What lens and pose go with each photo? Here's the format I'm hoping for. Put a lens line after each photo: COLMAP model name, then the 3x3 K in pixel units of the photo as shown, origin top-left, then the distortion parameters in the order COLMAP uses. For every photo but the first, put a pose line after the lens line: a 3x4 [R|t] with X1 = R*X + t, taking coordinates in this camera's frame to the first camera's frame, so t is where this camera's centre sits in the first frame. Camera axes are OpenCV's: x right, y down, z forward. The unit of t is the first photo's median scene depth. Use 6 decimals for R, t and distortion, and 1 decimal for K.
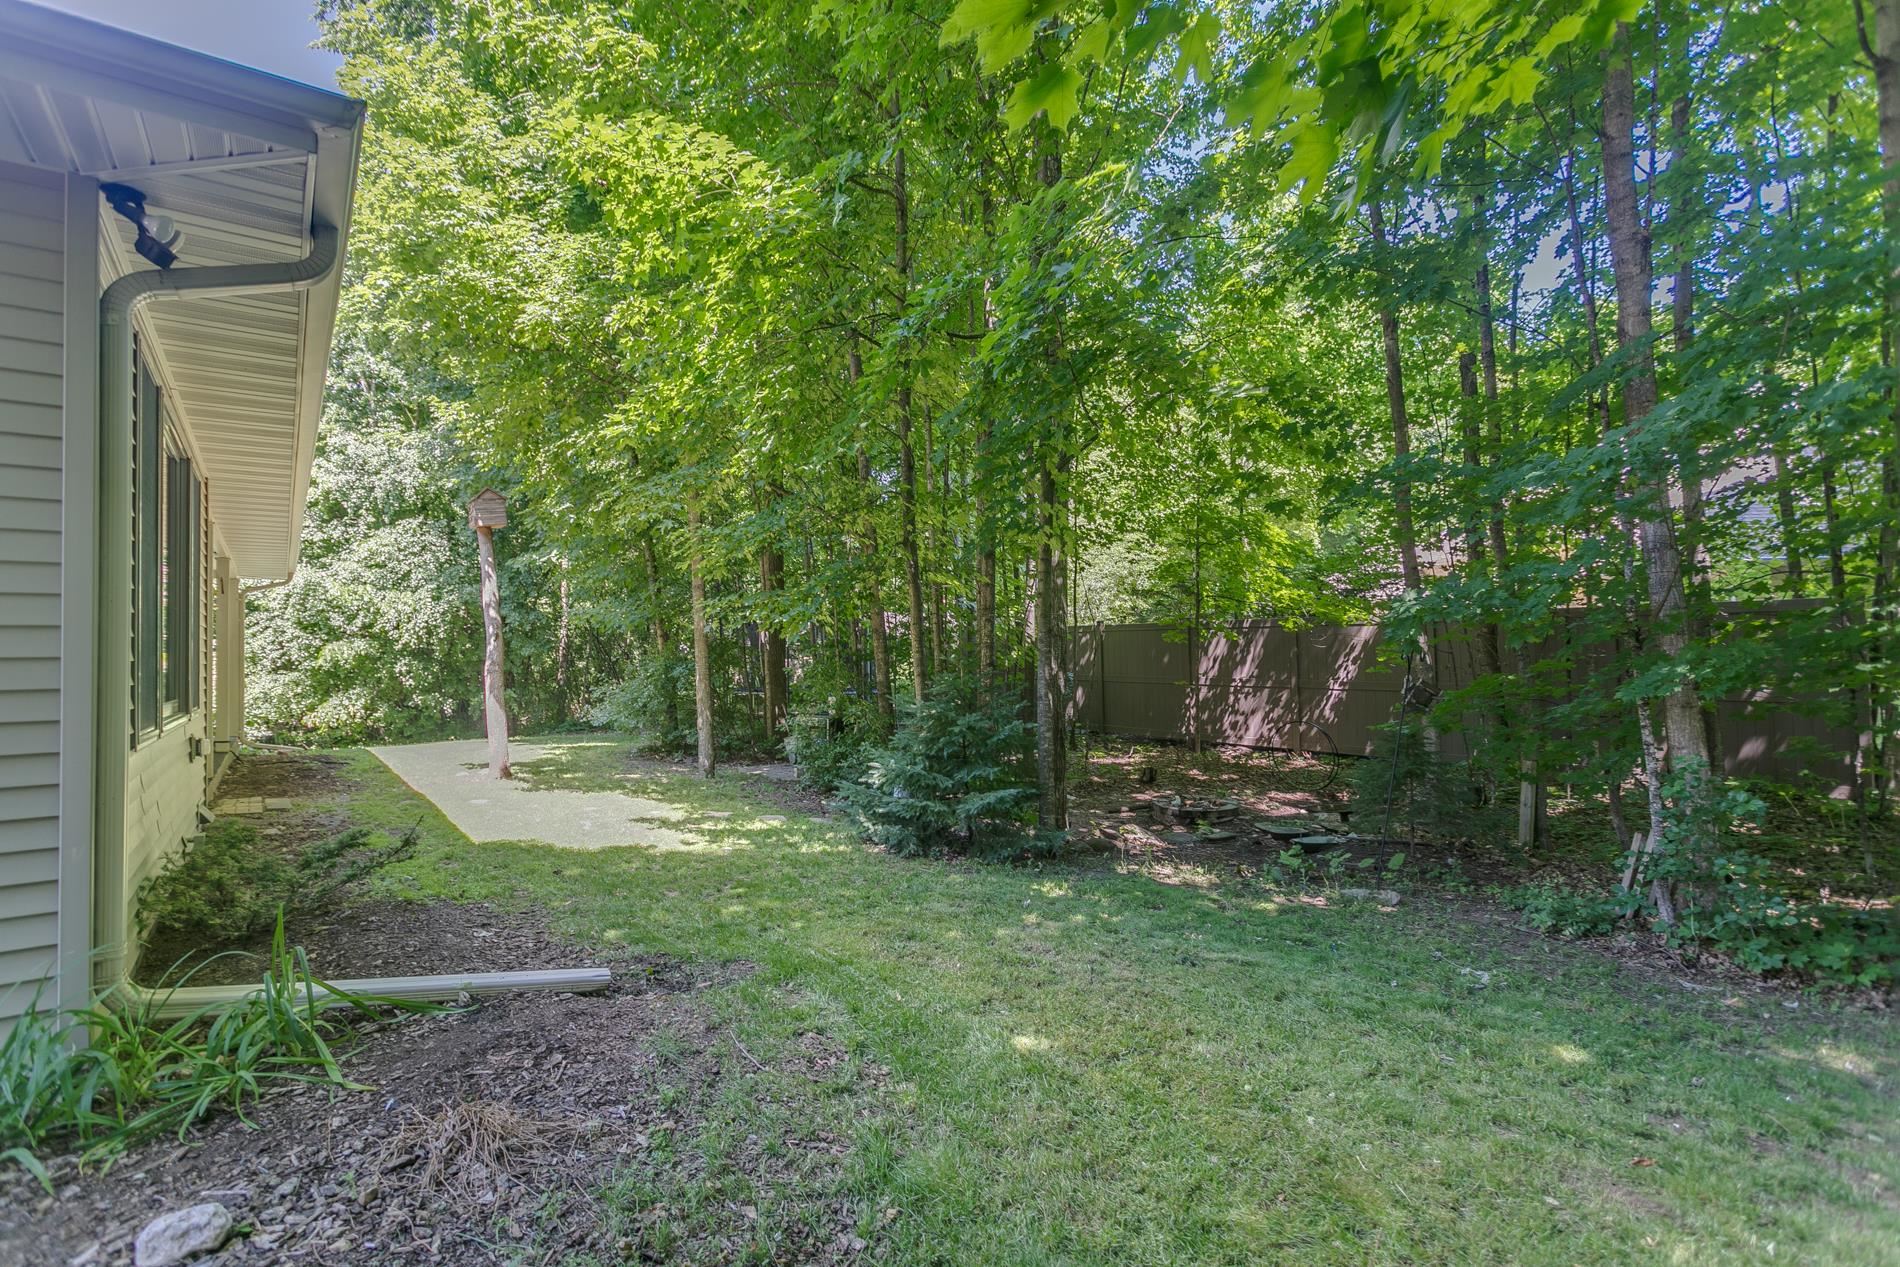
lens RADIAL K [[899.1, 0, 948.8], [0, 899.1, 634.4], [0, 0, 1]] dist [0.001122, 0.000052]
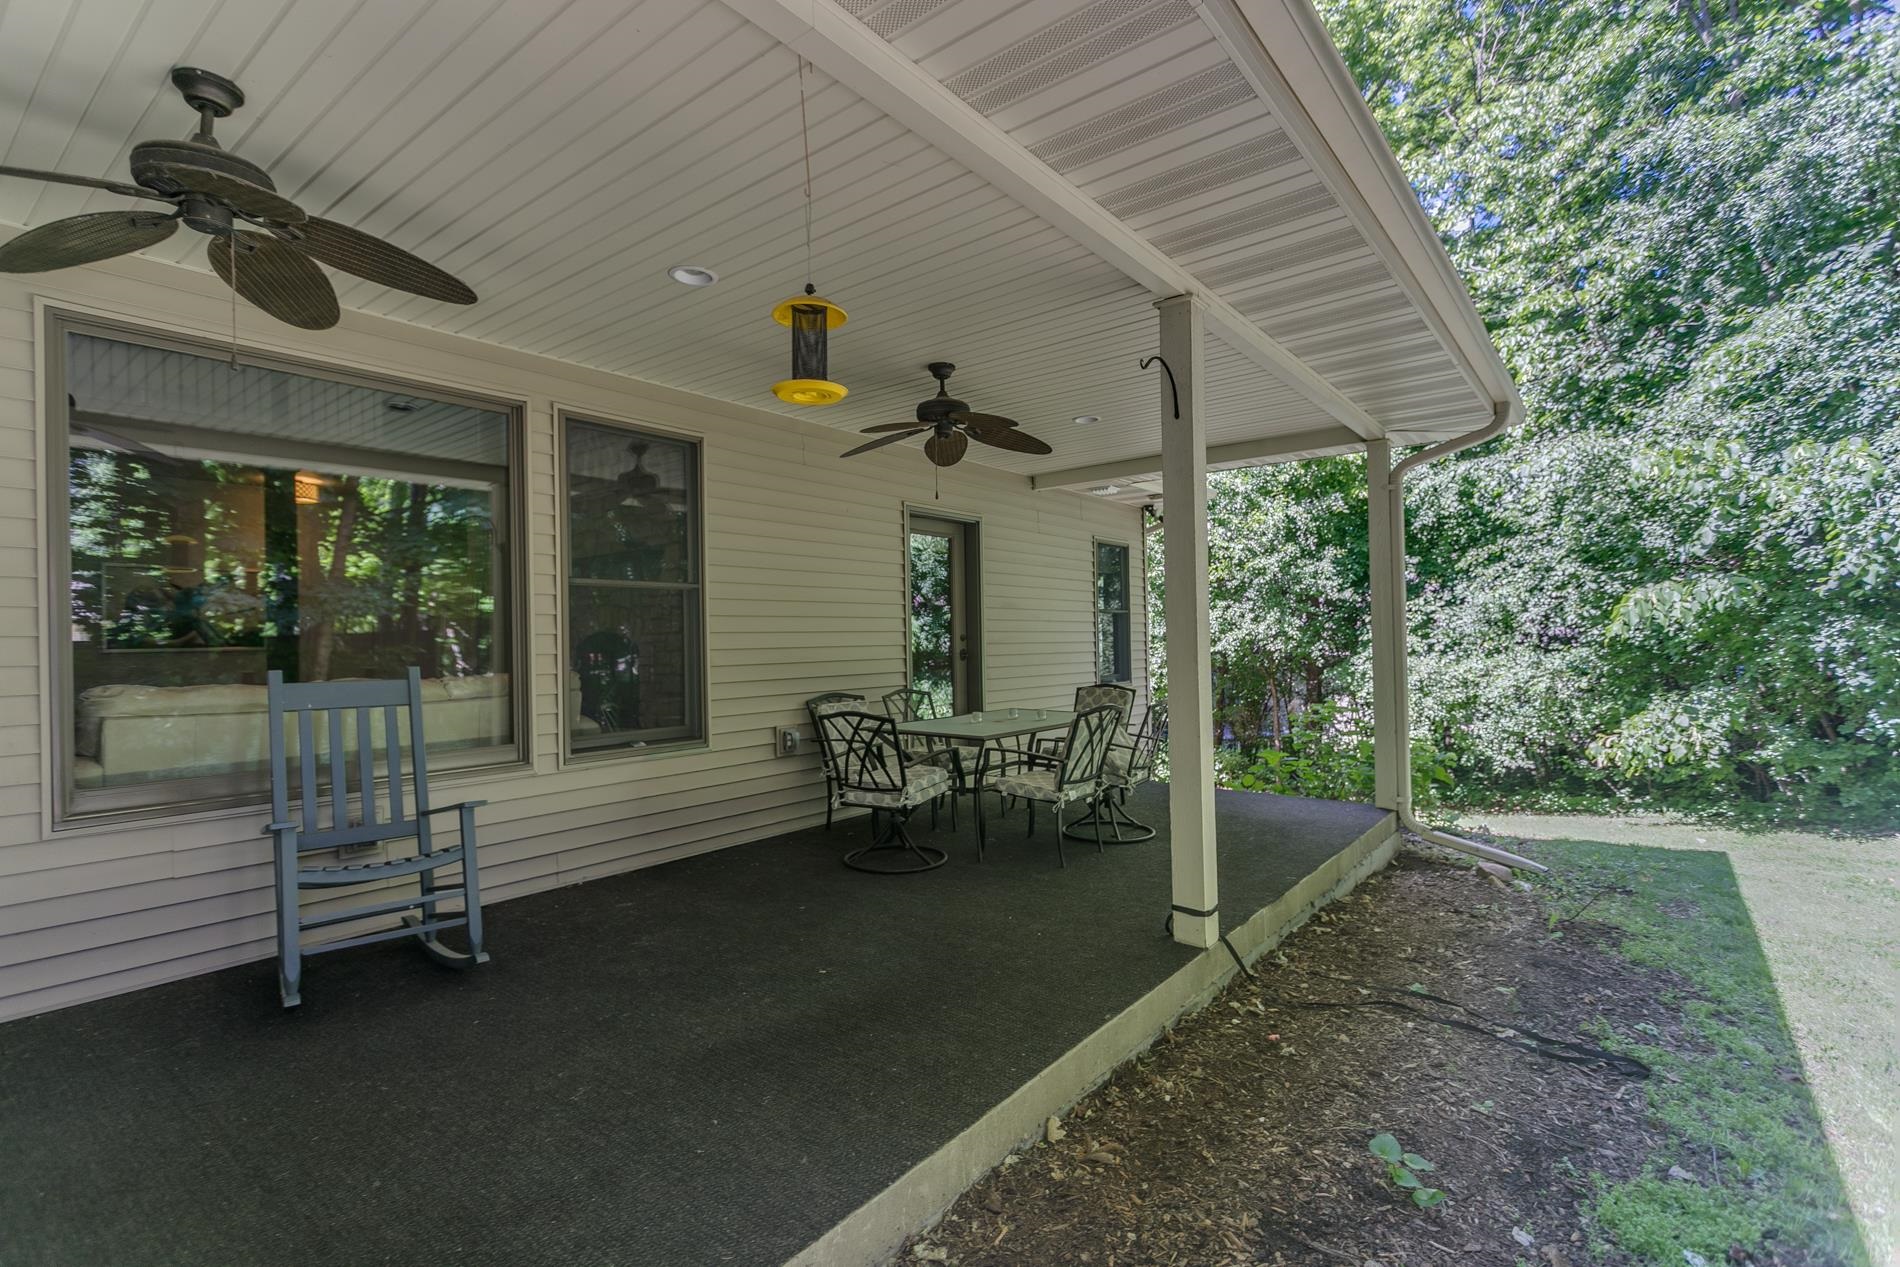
lens RADIAL K [[899.1, 0, 946.2], [0, 899.1, 629.8], [0, 0, 1]] dist [0.001122, 0.000052]
pose [[0.269372, -0.000031, -0.963036, -0.339620], [0.038545, 0.999199, 0.010750, 0.012828], [0.962264, -0.040016, 0.269158, 0.530564]]
